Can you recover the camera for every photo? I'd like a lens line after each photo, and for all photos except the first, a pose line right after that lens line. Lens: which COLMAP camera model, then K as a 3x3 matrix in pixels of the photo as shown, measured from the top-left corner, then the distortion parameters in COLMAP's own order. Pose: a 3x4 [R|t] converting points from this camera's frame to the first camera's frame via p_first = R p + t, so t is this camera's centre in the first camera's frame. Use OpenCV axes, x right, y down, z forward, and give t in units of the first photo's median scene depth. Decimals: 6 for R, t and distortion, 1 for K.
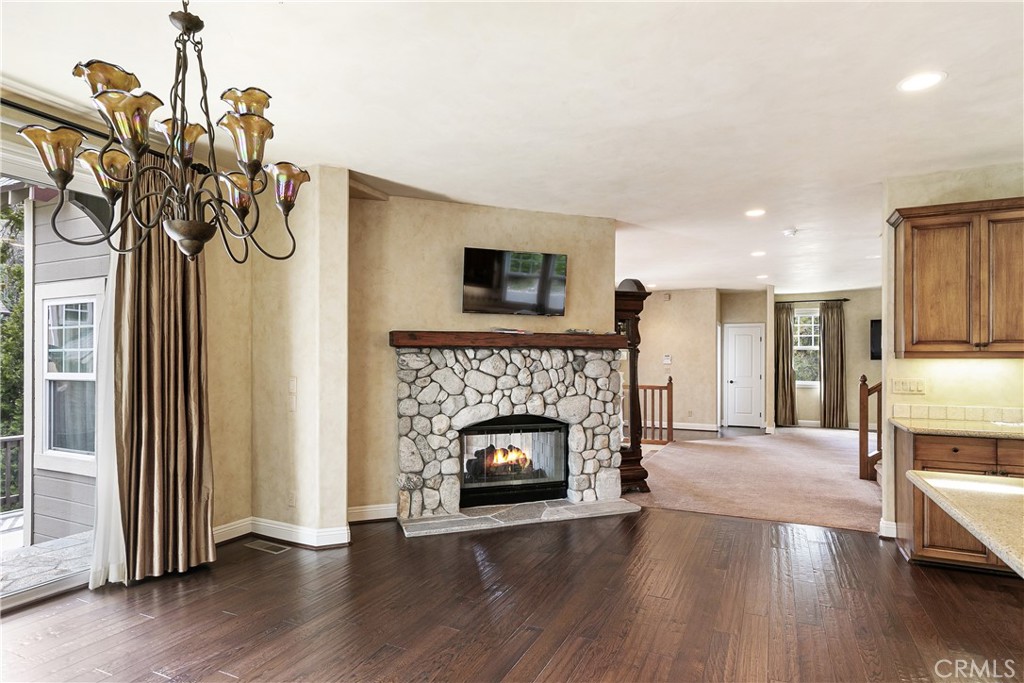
lens RADIAL K [[541.9, 0, 513.4], [0, 541.9, 357.8], [0, 0, 1]] dist [-0.002296, -0.000185]
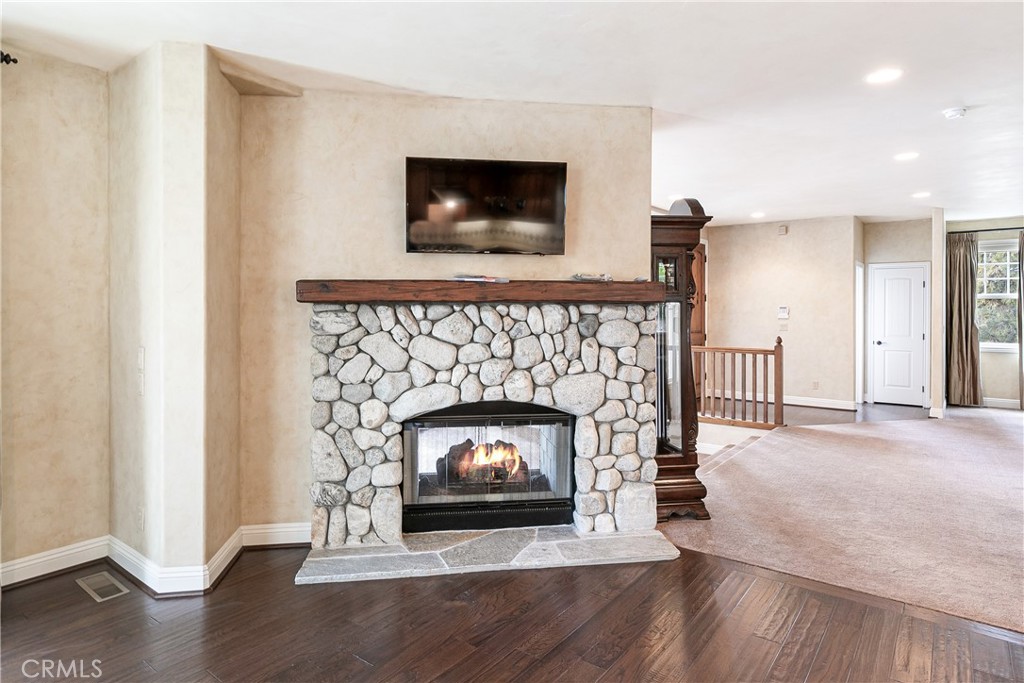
lens RADIAL K [[578.4, 0, 514.1], [0, 578.4, 310.7], [0, 0, 1]] dist [0.004349, 0.000400]
pose [[0.978325, -0.001143, -0.207075, 0.186899], [0.002512, 0.999977, 0.006346, -0.012678], [0.207062, -0.006728, 0.978305, 0.296071]]
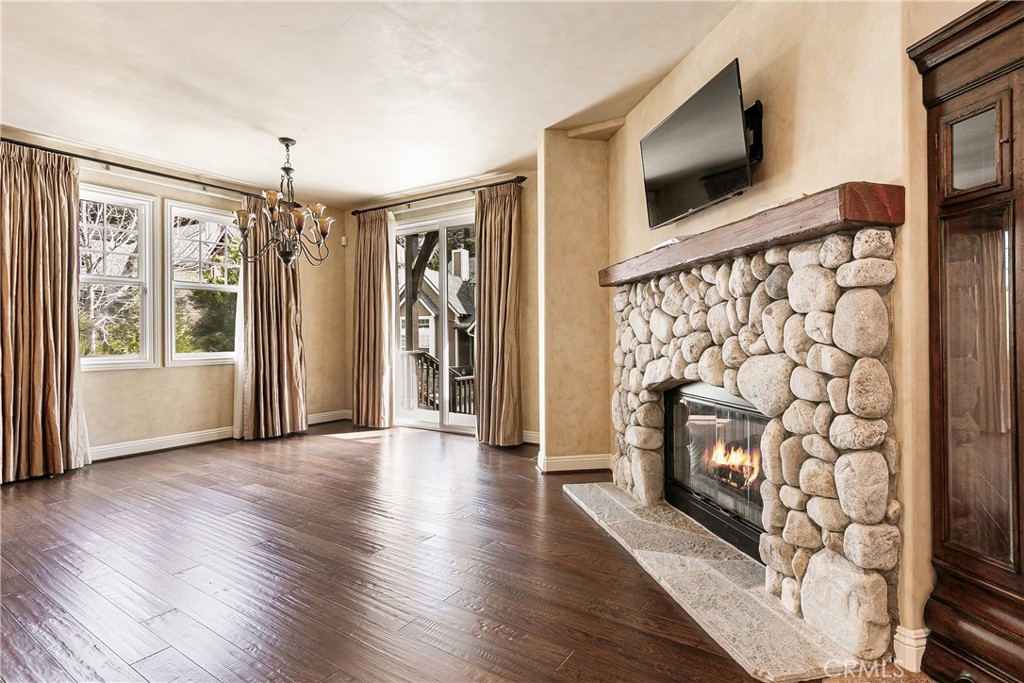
lens RADIAL K [[513.9, 0, 512.0], [0, 513.9, 341.5], [0, 0, 1]] dist [-0.000391, -0.000088]
pose [[-0.149698, 0.010219, -0.988679, 0.590117], [0.008975, 0.999919, 0.008976, 0.056117], [0.988691, -0.007530, -0.149778, 0.889430]]
